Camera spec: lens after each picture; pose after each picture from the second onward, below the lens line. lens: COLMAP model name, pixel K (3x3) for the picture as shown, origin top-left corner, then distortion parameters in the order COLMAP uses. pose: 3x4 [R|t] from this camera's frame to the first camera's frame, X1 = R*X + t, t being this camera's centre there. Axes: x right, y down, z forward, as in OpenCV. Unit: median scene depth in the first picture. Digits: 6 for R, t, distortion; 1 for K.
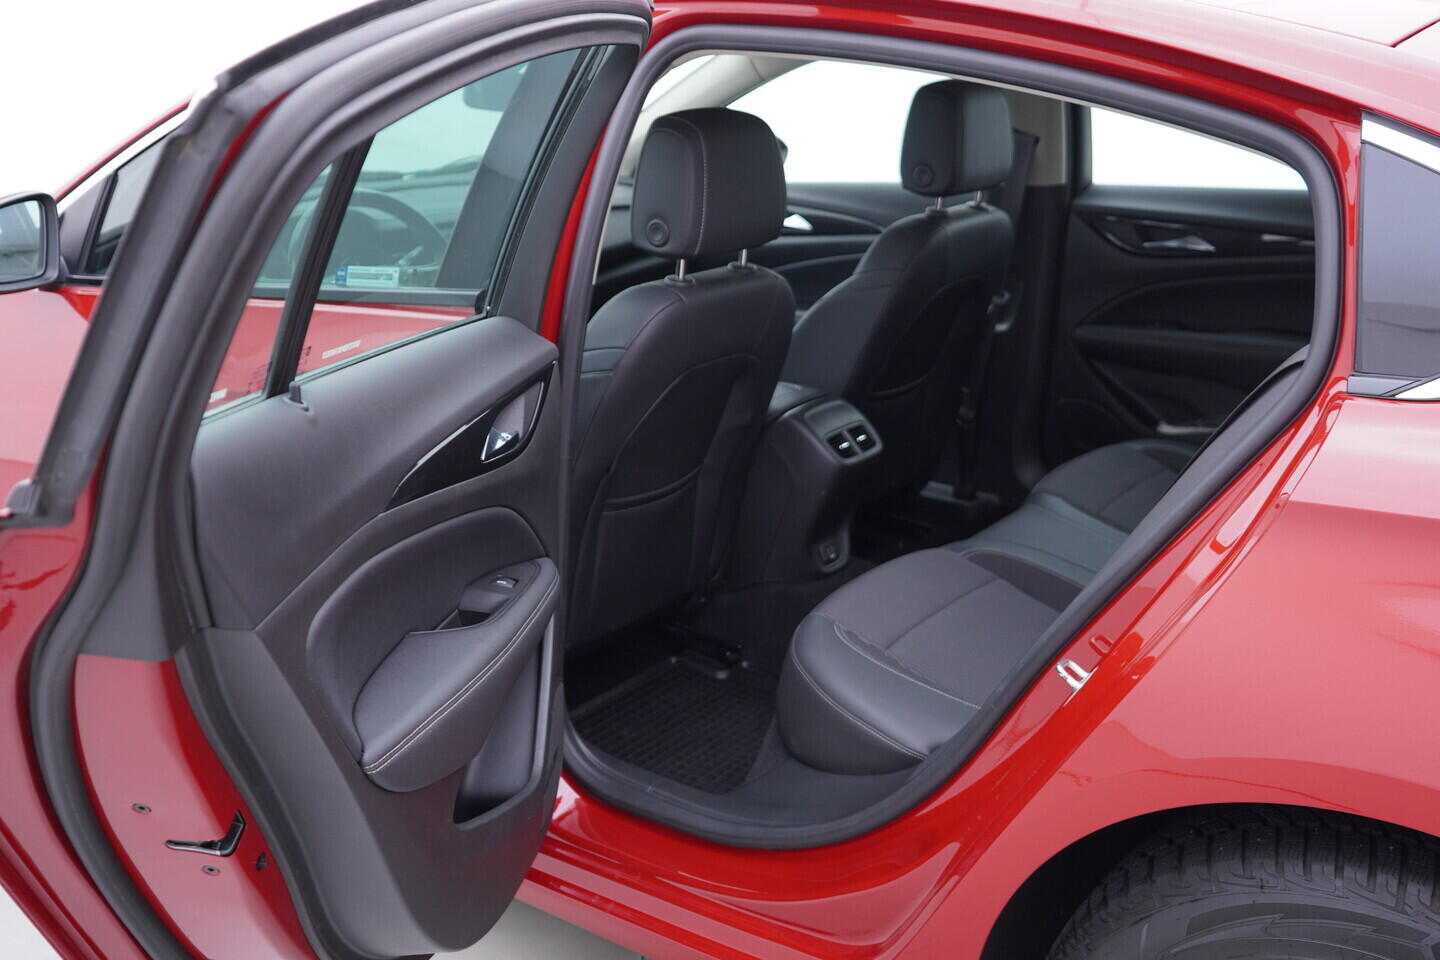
lens RADIAL K [[1472.1, 0, 720.0], [0, 1472.1, 480.0], [0, 0, 1]] dist [-0.008885, 0.030224]
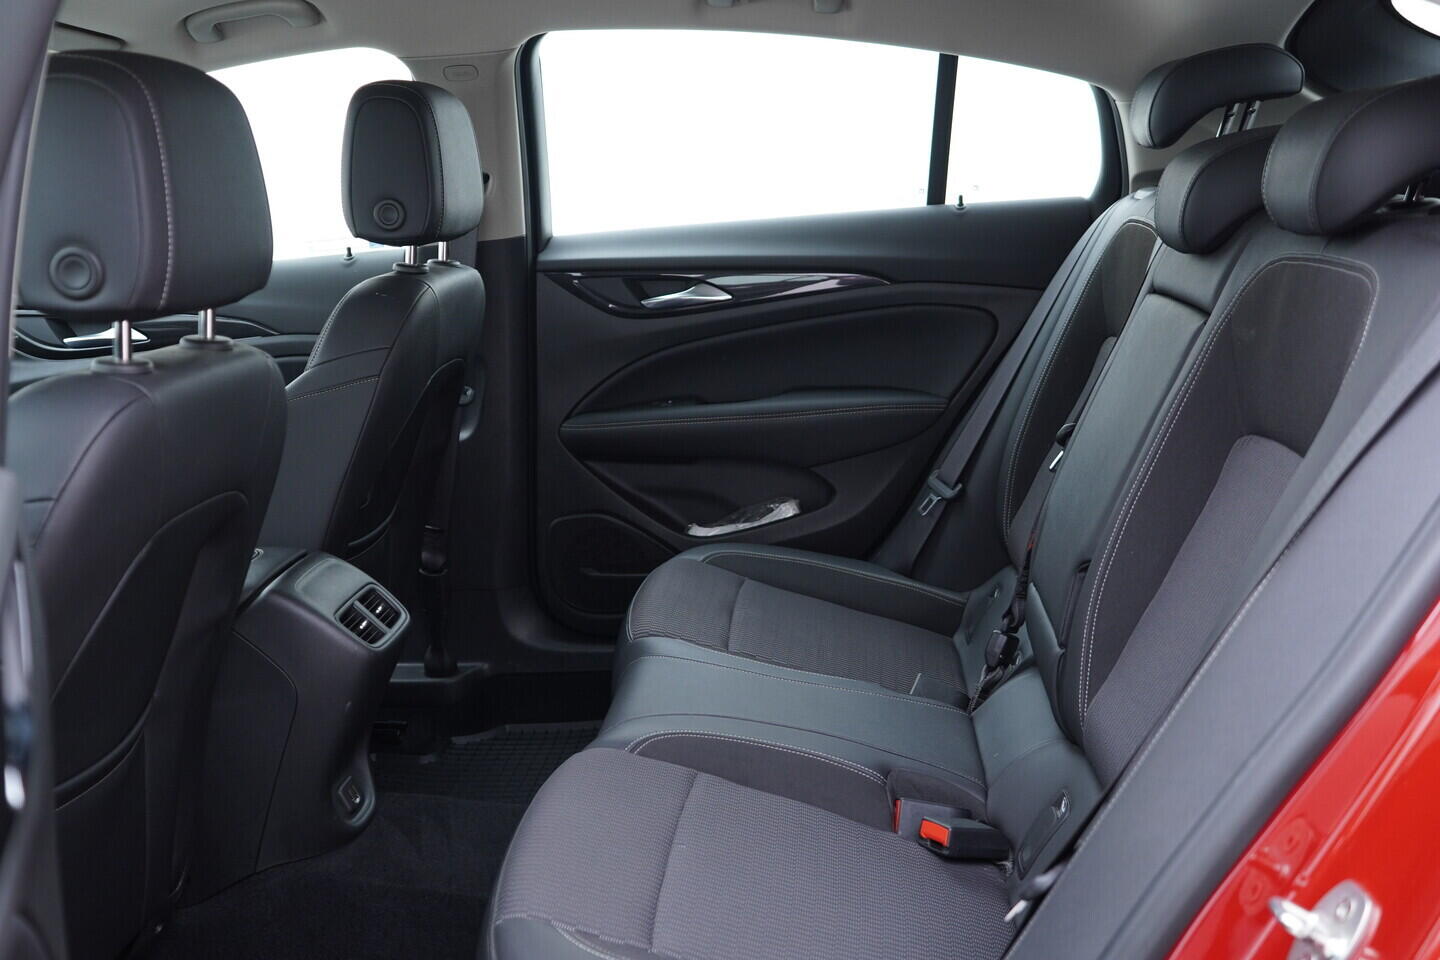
lens RADIAL K [[1472.1, 0, 720.0], [0, 1472.1, 480.0], [0, 0, 1]] dist [-0.008885, 0.030224]
pose [[0.842771, -0.139557, 0.519867, -0.103257], [0.195659, 0.979166, -0.054333, -0.018853], [-0.501453, 0.147507, 0.852518, 0.358790]]
